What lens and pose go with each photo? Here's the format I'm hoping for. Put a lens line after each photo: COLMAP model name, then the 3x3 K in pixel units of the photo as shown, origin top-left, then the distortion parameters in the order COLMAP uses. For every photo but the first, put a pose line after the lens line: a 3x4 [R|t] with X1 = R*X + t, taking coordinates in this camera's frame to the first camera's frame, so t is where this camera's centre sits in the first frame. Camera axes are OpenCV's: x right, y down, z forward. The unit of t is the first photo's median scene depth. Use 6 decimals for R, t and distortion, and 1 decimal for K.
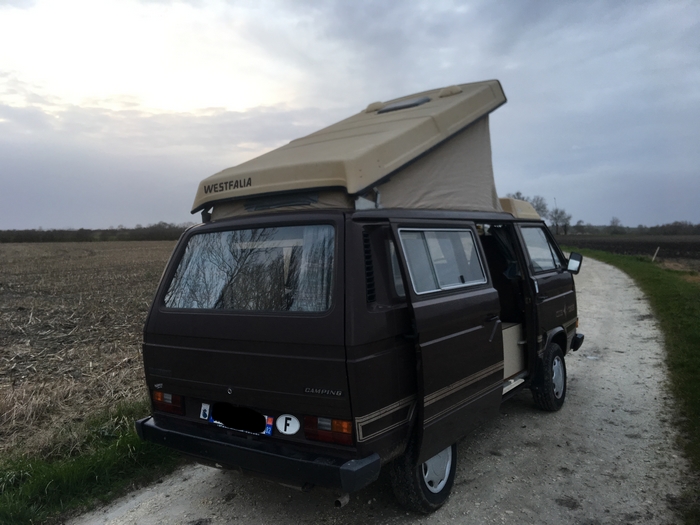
lens RADIAL K [[595.8, 0, 340.5], [0, 595.8, 232.2], [0, 0, 1]] dist [0.122810, -0.171191]
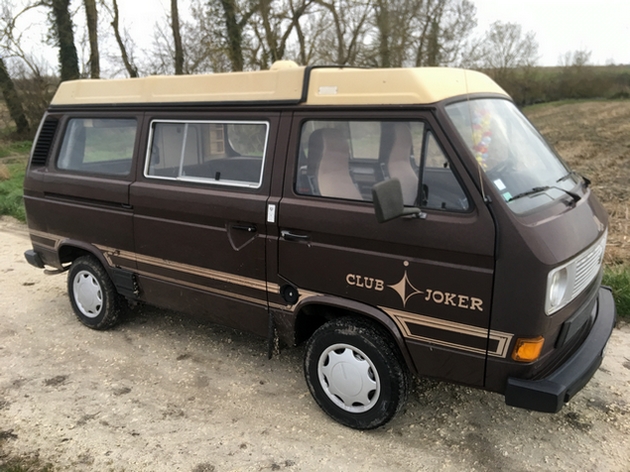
lens RADIAL K [[536.2, 0, 306.4], [0, 536.2, 208.7], [0, 0, 1]] dist [0.122810, -0.171191]
pose [[0.018027, 0.230547, -0.972894, 1.112493], [0.018258, 0.972814, 0.230866, -0.063445], [0.999671, -0.021925, 0.013328, 1.266903]]
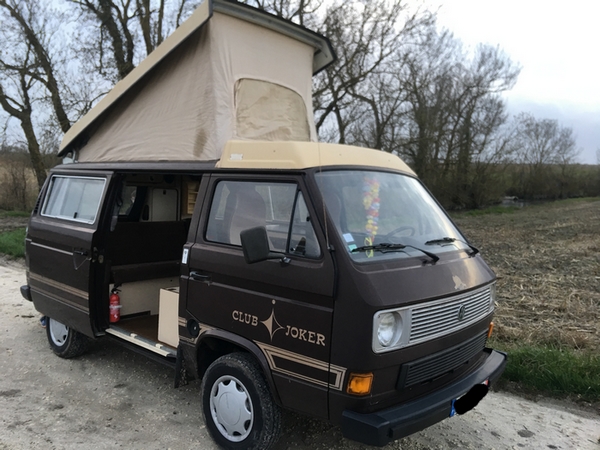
lens RADIAL K [[510.7, 0, 291.8], [0, 510.7, 199.0], [0, 0, 1]] dist [0.122810, -0.171191]
pose [[-0.111956, 0.062199, -0.991765, 1.198033], [-0.025954, 0.997516, 0.065490, -0.039552], [0.993374, 0.033072, -0.110064, 1.487956]]
